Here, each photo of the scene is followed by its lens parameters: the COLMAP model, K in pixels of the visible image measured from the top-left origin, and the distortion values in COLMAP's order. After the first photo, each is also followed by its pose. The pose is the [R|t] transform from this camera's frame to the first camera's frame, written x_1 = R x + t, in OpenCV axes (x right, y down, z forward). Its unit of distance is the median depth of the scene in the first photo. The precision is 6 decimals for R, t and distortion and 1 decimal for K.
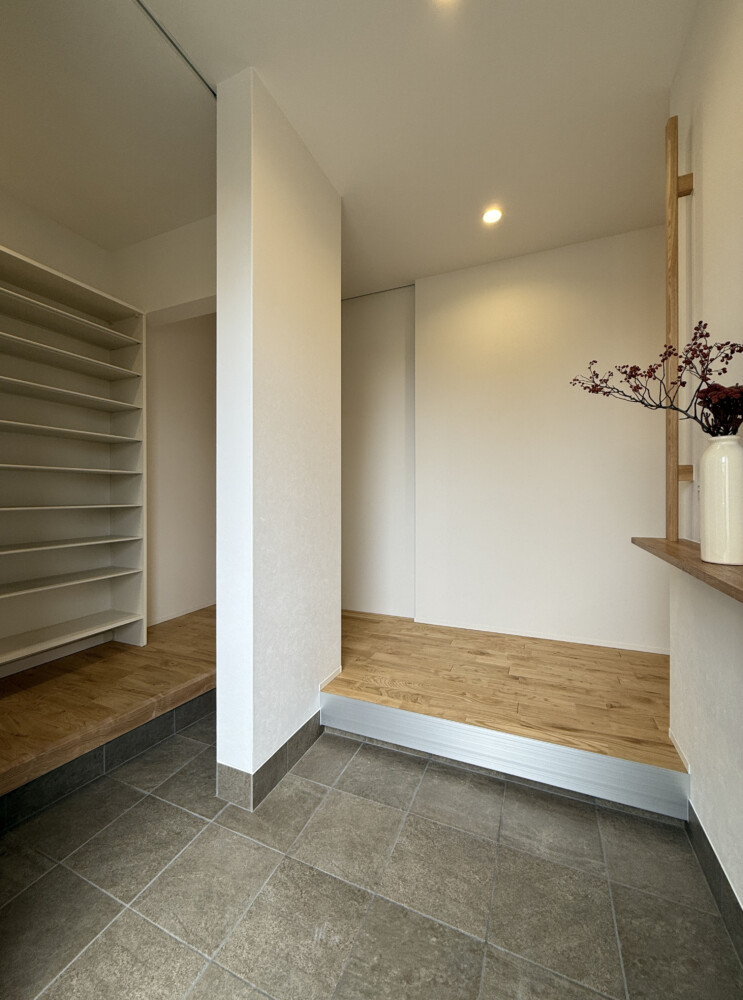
lens RADIAL K [[386.2, 0, 371.5], [0, 386.2, 500.0], [0, 0, 1]] dist [-0.001744, -0.000093]
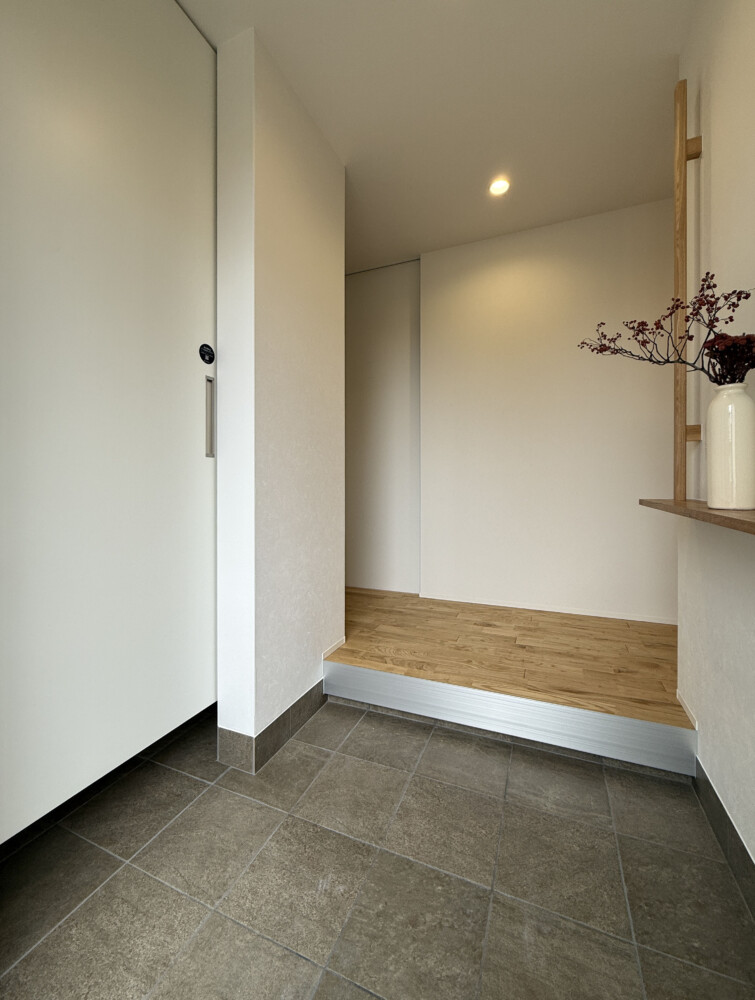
lens RADIAL K [[399.6, 0, 379.1], [0, 399.6, 495.8], [0, 0, 1]] dist [-0.002058, -0.000063]
pose [[0.999937, 0.001369, 0.011152, -0.004989], [-0.001363, 0.999999, -0.000504, 0.107465], [-0.011153, 0.000489, 0.999938, -0.017911]]
